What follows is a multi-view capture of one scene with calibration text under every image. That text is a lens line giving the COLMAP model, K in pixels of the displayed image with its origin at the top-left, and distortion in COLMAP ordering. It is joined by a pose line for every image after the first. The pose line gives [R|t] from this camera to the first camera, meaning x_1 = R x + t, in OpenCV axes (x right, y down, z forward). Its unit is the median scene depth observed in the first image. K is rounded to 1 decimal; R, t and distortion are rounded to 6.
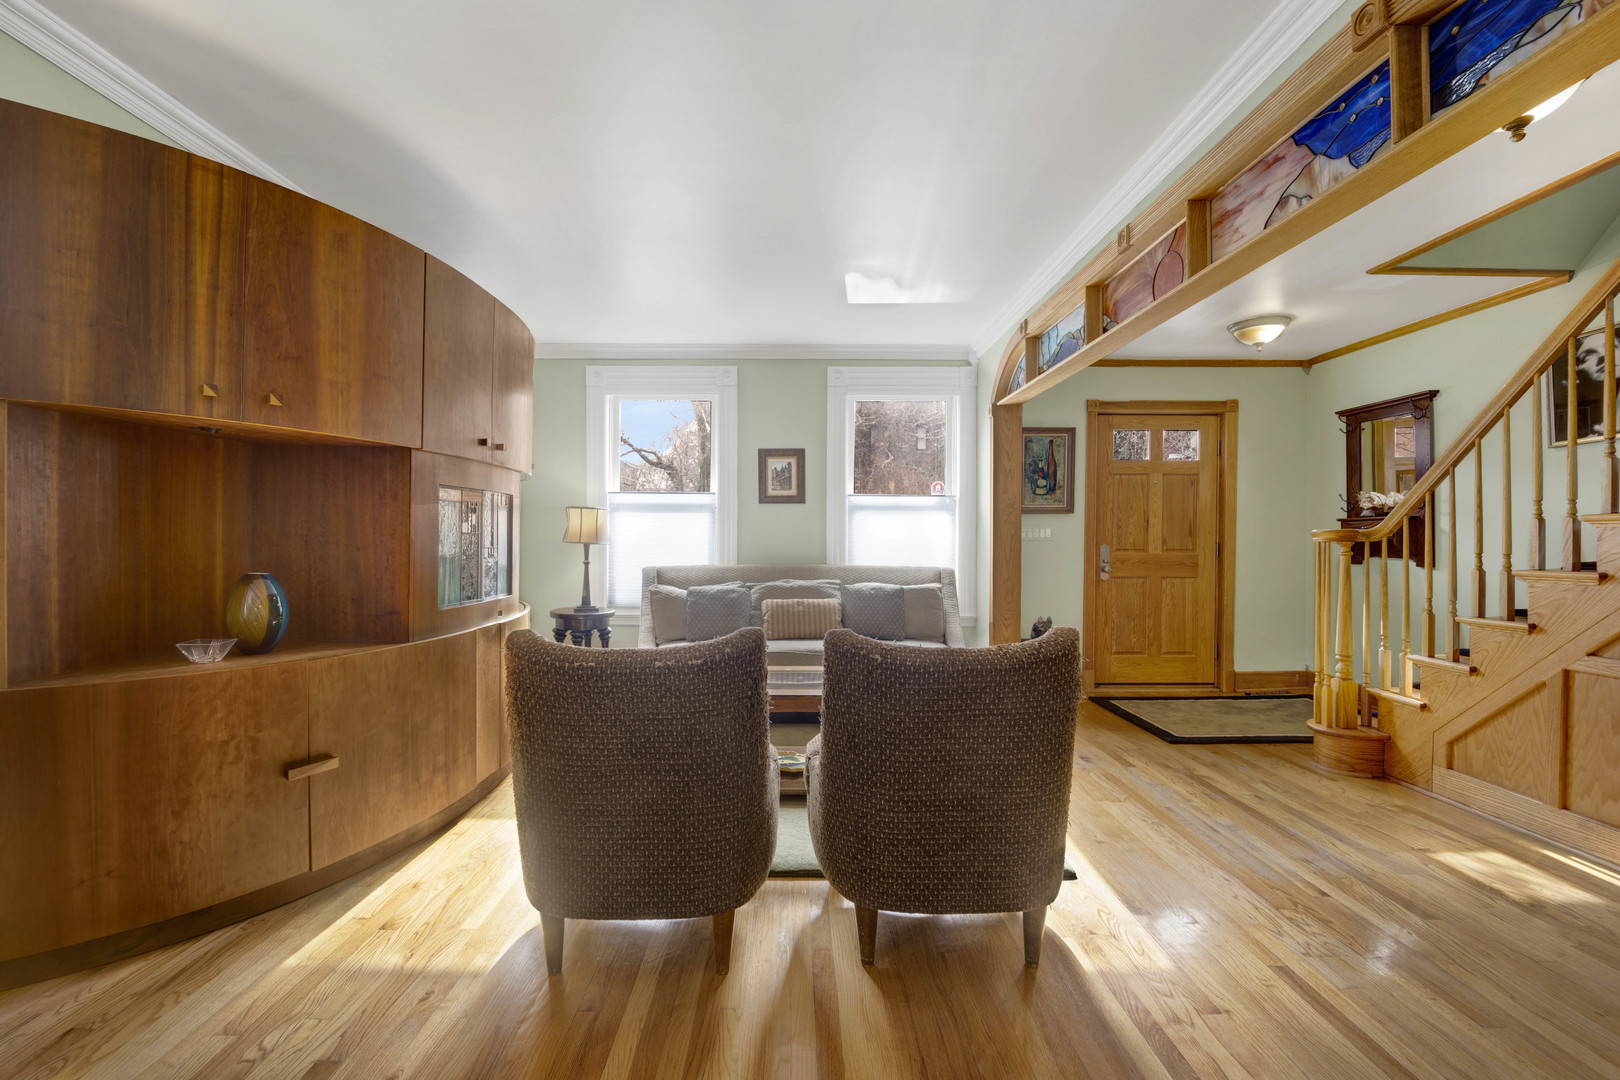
lens RADIAL K [[692.8, 0, 781.8], [0, 692.8, 540.5], [0, 0, 1]] dist [-0.017308, -0.000130]
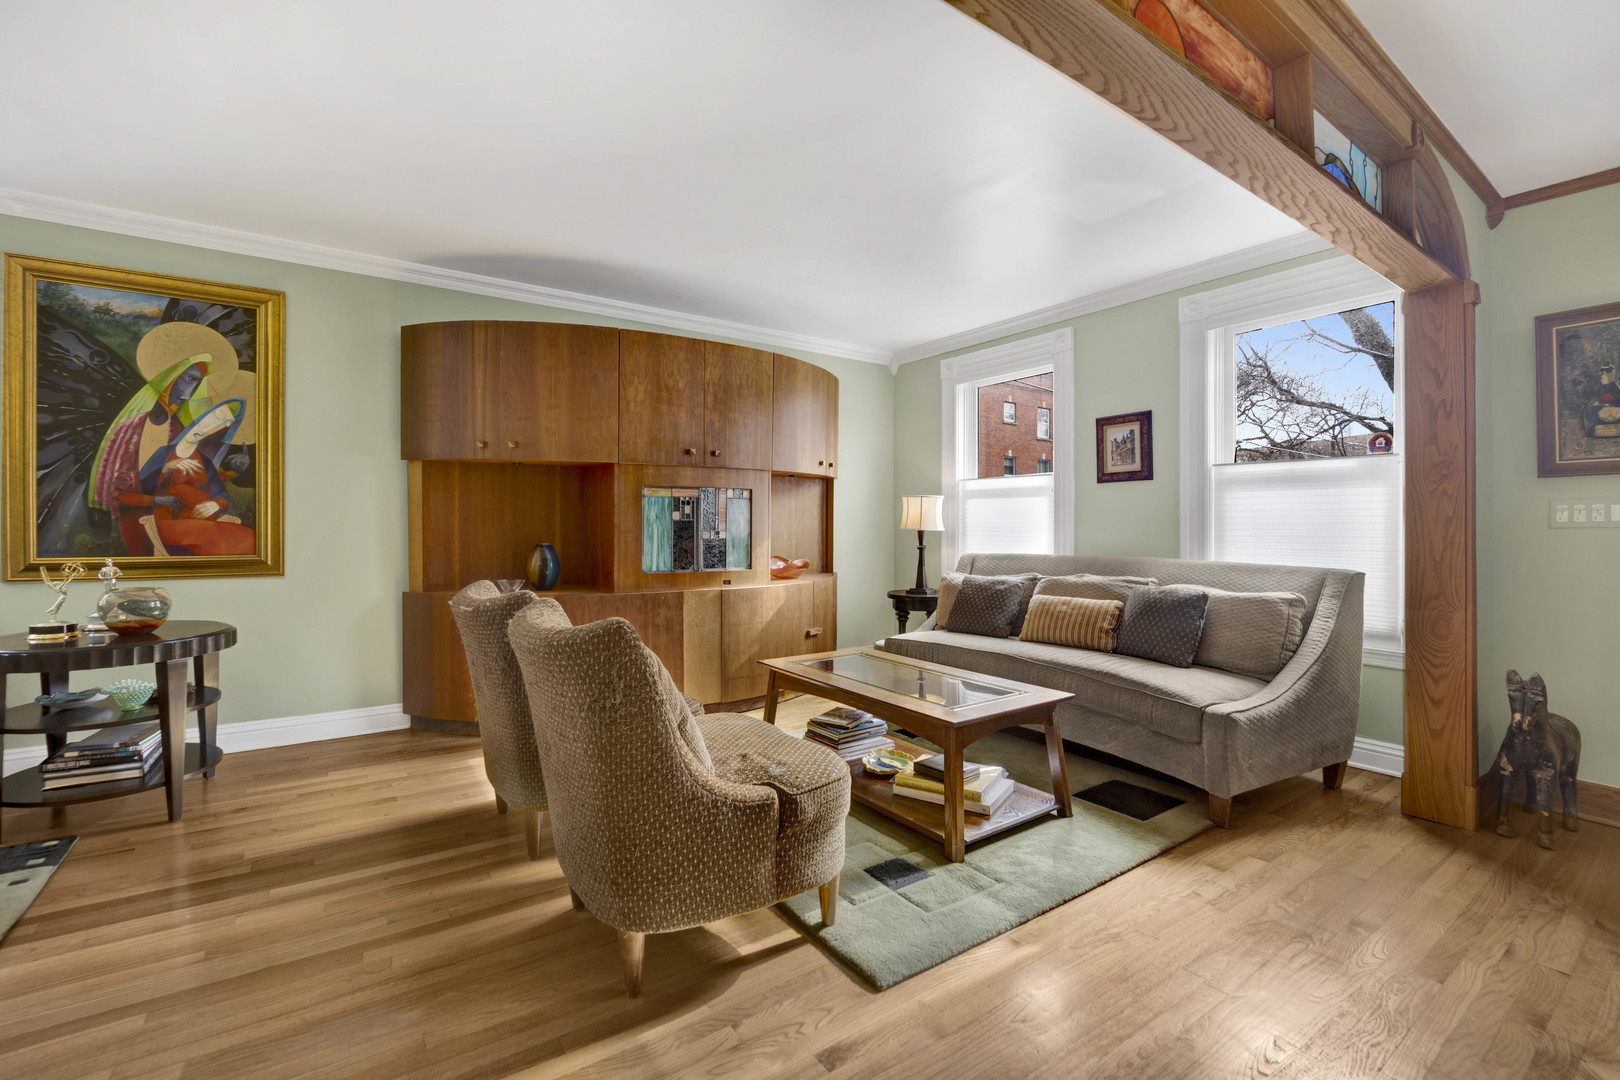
lens RADIAL K [[682.6, 0, 815.9], [0, 682.6, 529.9], [0, 0, 1]] dist [-0.017891, 0.000483]
pose [[0.581681, 0.002951, -0.813412, 0.482429], [-0.003534, 0.999993, 0.001101, 0.004126], [0.813409, 0.002235, 0.581687, 0.265095]]
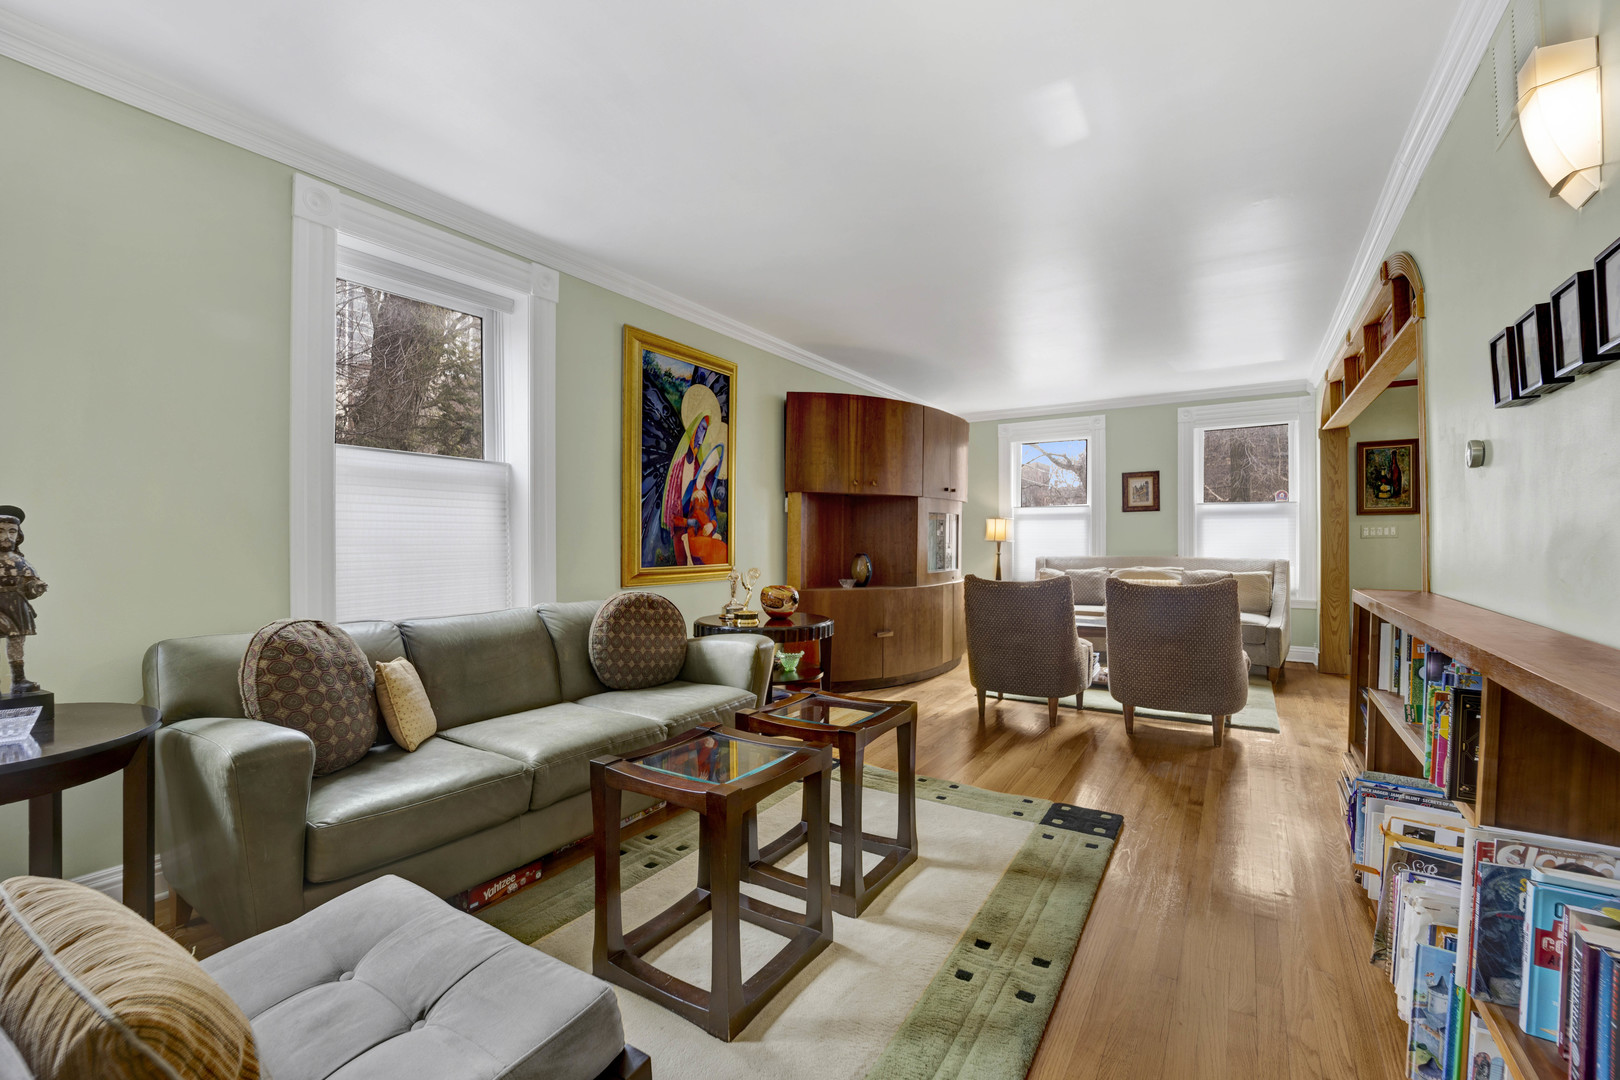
lens RADIAL K [[677.4, 0, 811.4], [0, 677.4, 537.7], [0, 0, 1]] dist [-0.002607, -0.013433]
pose [[0.855018, -0.006731, -0.518555, 0.148960], [0.004232, 0.999973, -0.006002, 0.003751], [0.518582, 0.002937, 0.855023, -0.529426]]
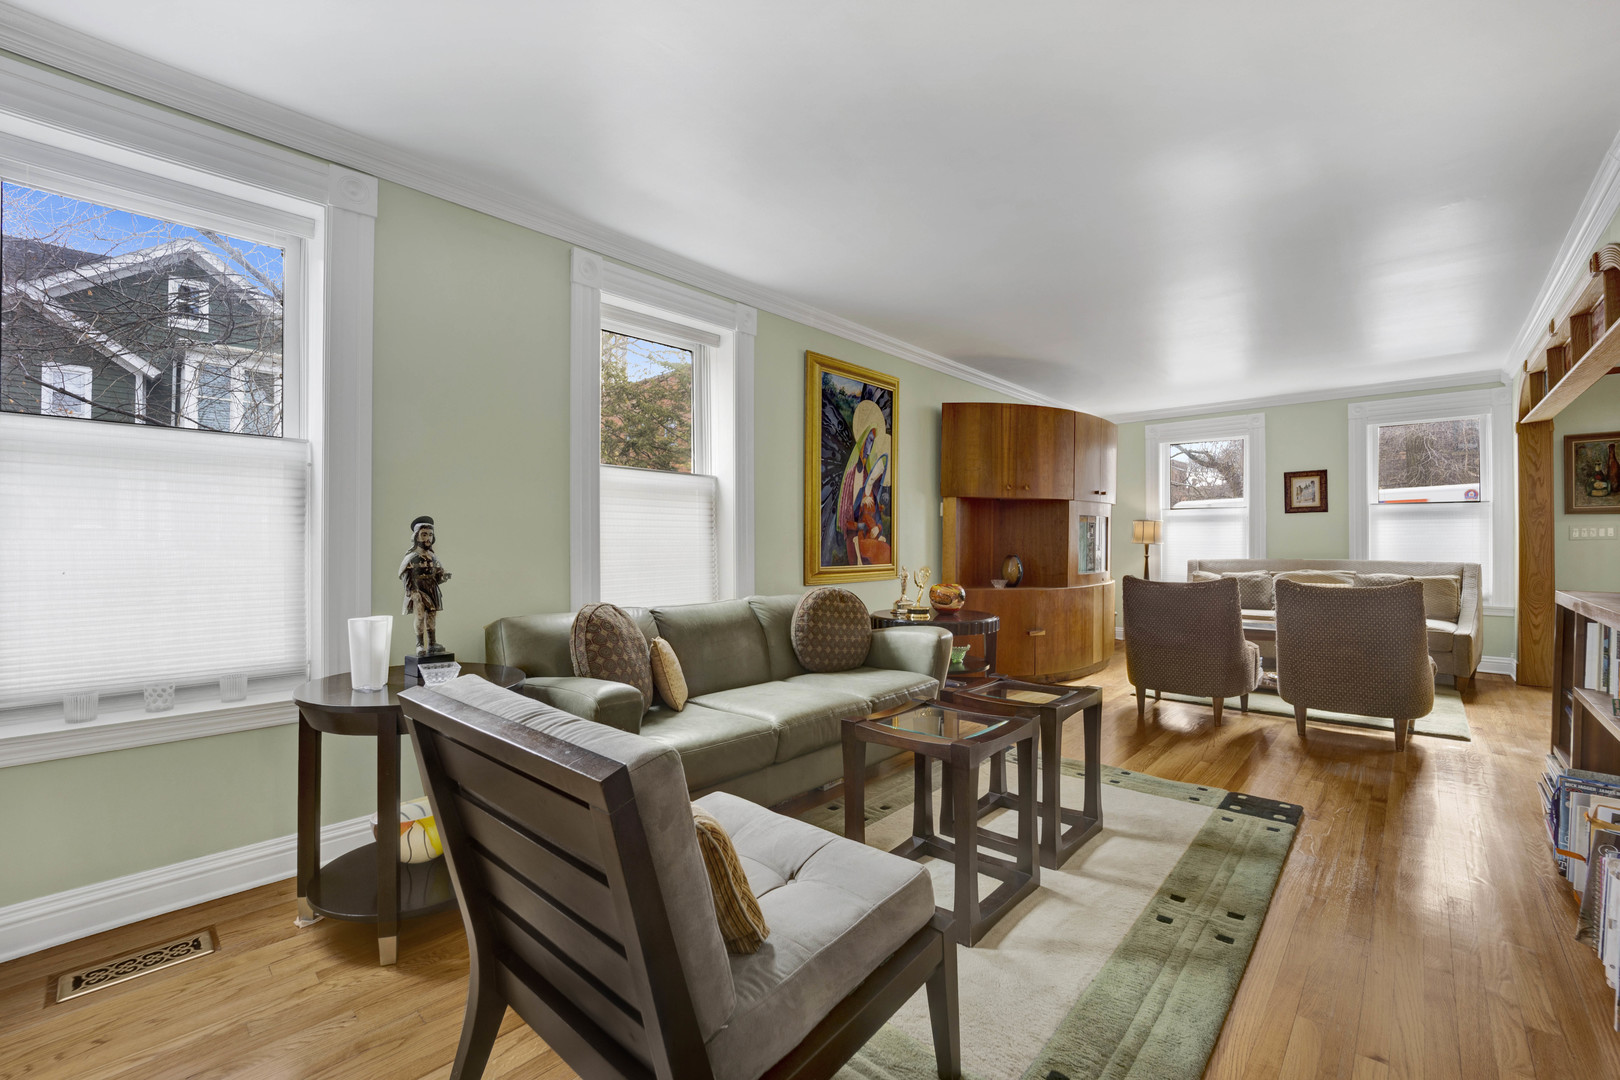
lens RADIAL K [[675.2, 0, 810.0], [0, 675.2, 540.0], [0, 0, 1]] dist [-0.019282, -0.000199]
pose [[0.752607, -0.007912, -0.658422, 0.138355], [0.003767, 0.999963, -0.007710, 0.004984], [0.658459, 0.003322, 0.752609, -0.627681]]
